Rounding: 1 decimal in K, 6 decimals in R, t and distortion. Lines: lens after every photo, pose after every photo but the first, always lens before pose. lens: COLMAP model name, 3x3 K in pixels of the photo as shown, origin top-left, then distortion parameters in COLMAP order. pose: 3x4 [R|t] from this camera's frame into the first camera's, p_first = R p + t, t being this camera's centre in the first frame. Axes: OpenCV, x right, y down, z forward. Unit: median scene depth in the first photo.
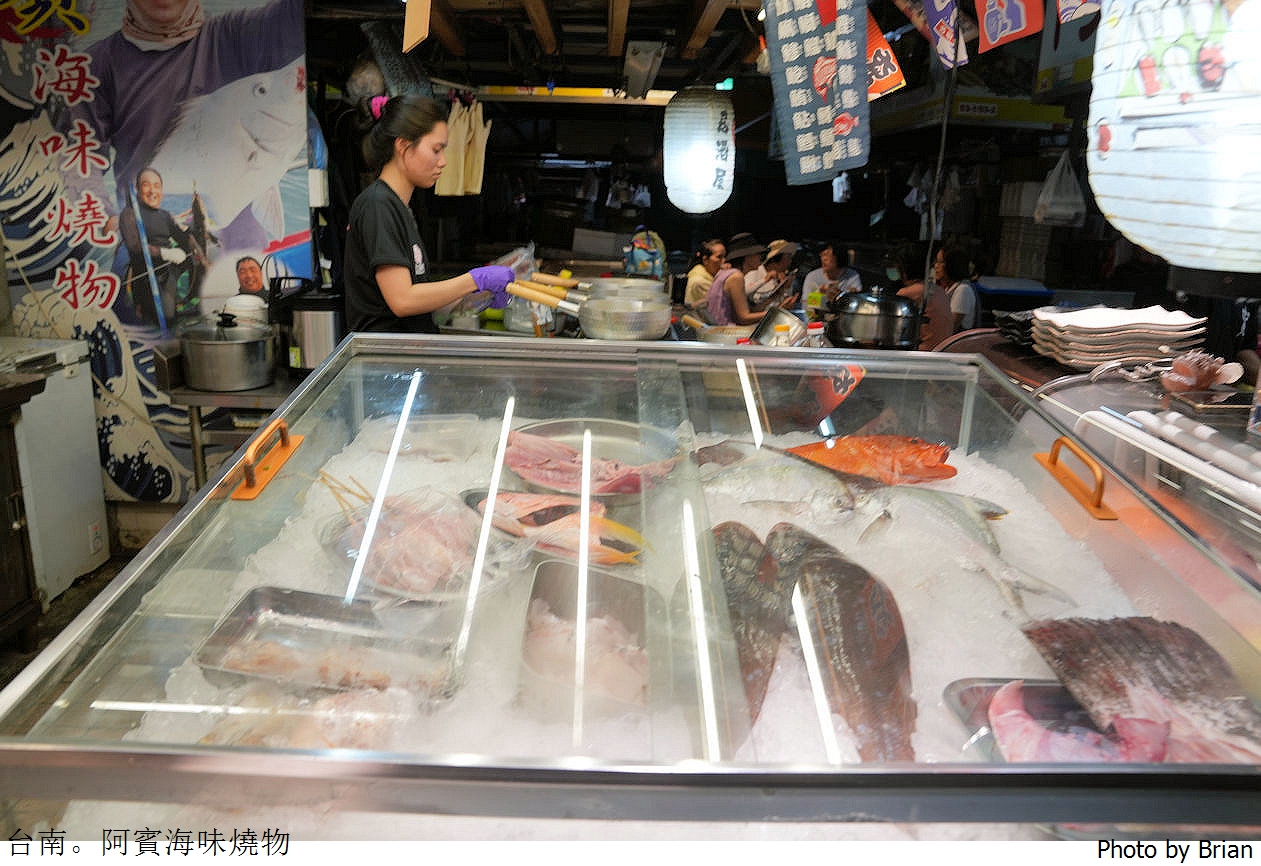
lens RADIAL K [[874.2, 0, 631.2], [0, 874.2, 415.8], [0, 0, 1]] dist [-0.145348, 0.107951]
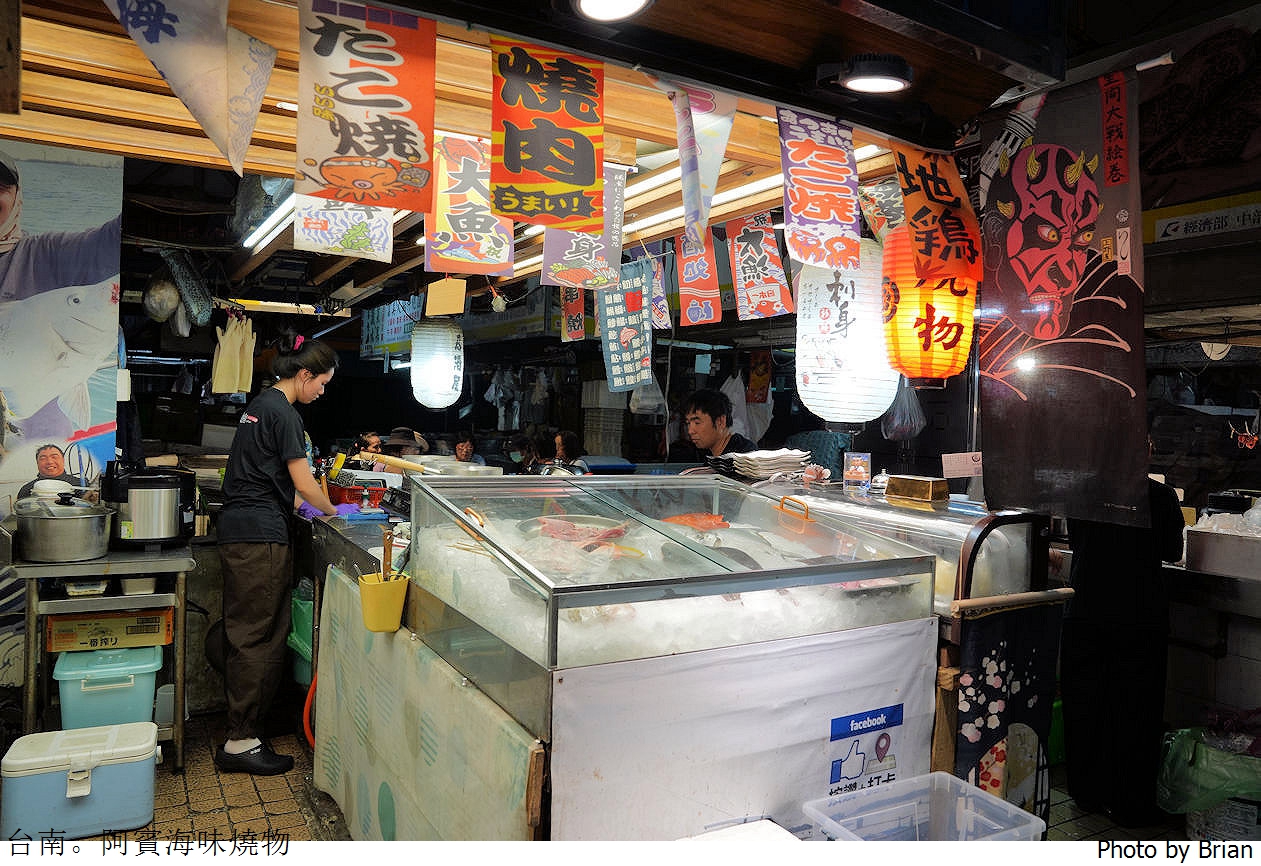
lens RADIAL K [[874.2, 0, 631.2], [0, 874.2, 415.8], [0, 0, 1]] dist [-0.145348, 0.107951]
pose [[0.873059, -0.005632, 0.487582, -0.322840], [0.112960, 0.975068, -0.191002, 0.067579], [-0.474350, 0.221833, 0.851928, -0.285520]]
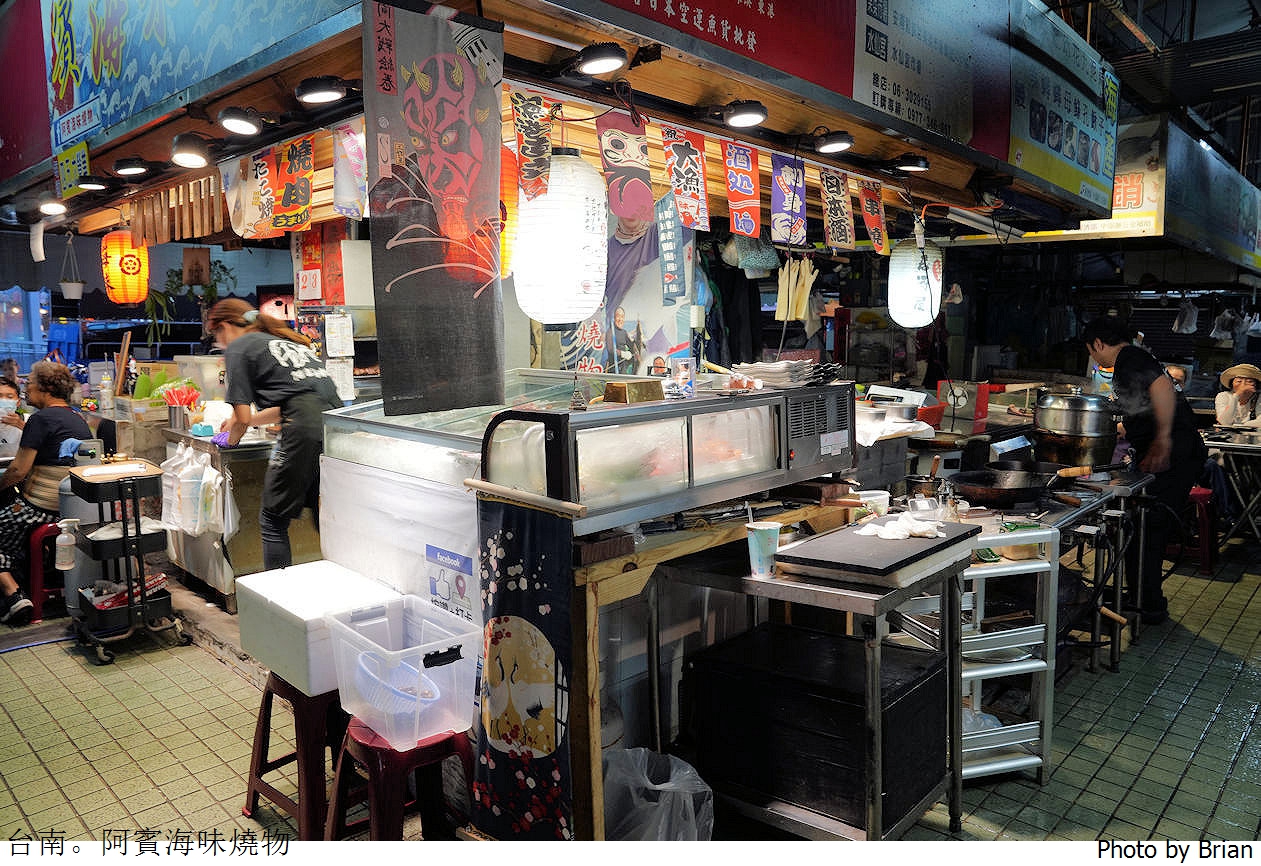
lens RADIAL K [[874.2, 0, 631.2], [0, 874.2, 415.8], [0, 0, 1]] dist [-0.145348, 0.107951]
pose [[0.717270, 0.045587, -0.695303, 0.737026], [-0.152581, 0.983916, -0.092891, 0.101709], [0.679885, 0.172718, 0.712689, -0.269275]]
